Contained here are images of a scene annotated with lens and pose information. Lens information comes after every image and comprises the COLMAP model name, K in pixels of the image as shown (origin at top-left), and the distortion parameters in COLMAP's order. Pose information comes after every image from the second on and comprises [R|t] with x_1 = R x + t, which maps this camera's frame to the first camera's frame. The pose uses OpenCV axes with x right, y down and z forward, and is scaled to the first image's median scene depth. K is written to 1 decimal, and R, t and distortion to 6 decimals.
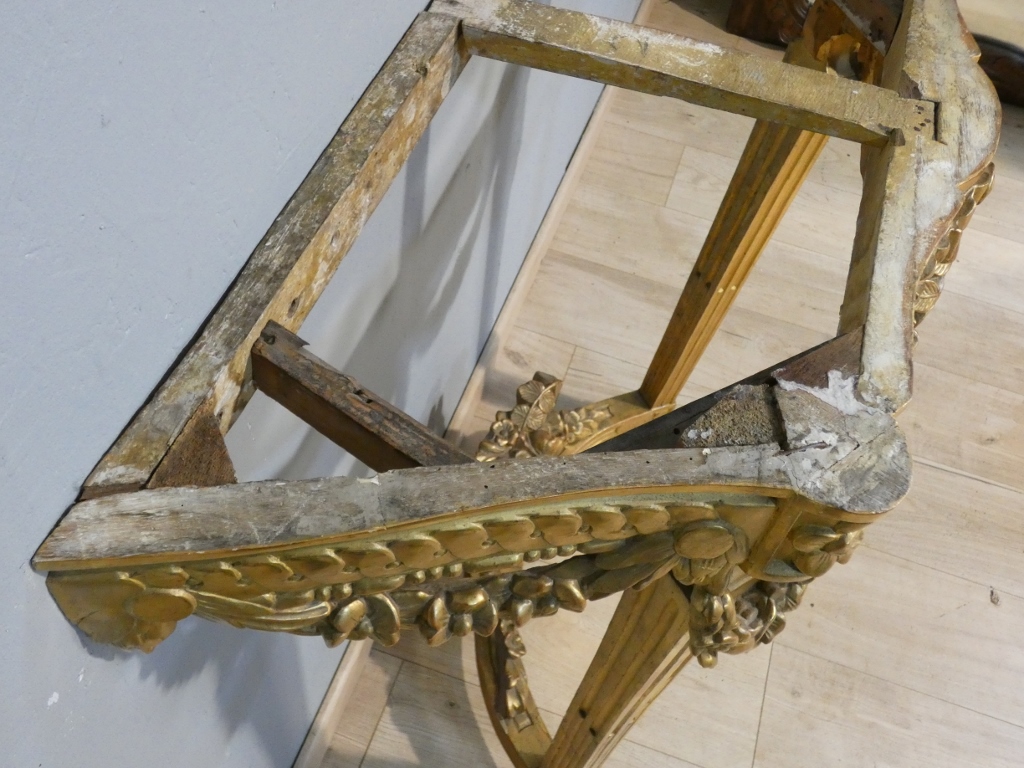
lens RADIAL K [[993.1, 0, 521.8], [0, 993.1, 384.3], [0, 0, 1]] dist [-0.002304, 0.000000]
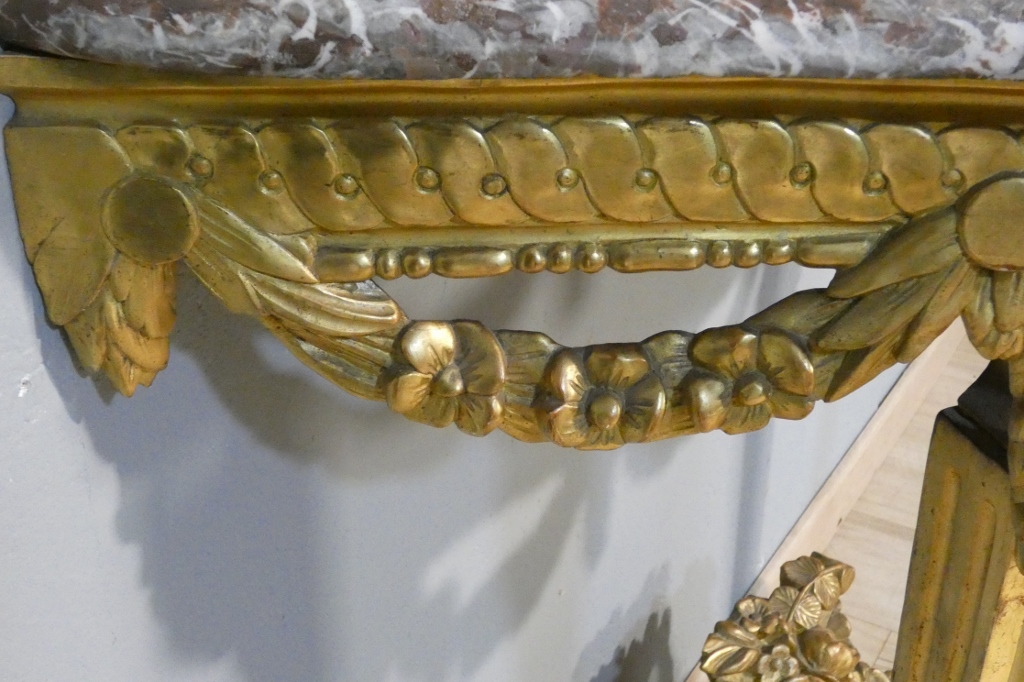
lens RADIAL K [[1373.9, 0, 518.9], [0, 1373.9, 339.5], [0, 0, 1]] dist [-0.004405, 0.000000]
pose [[0.971183, 0.010579, -0.238099, 0.042972], [-0.112176, 0.901731, -0.417490, 0.274700], [0.210285, 0.432169, 0.876932, 0.112644]]
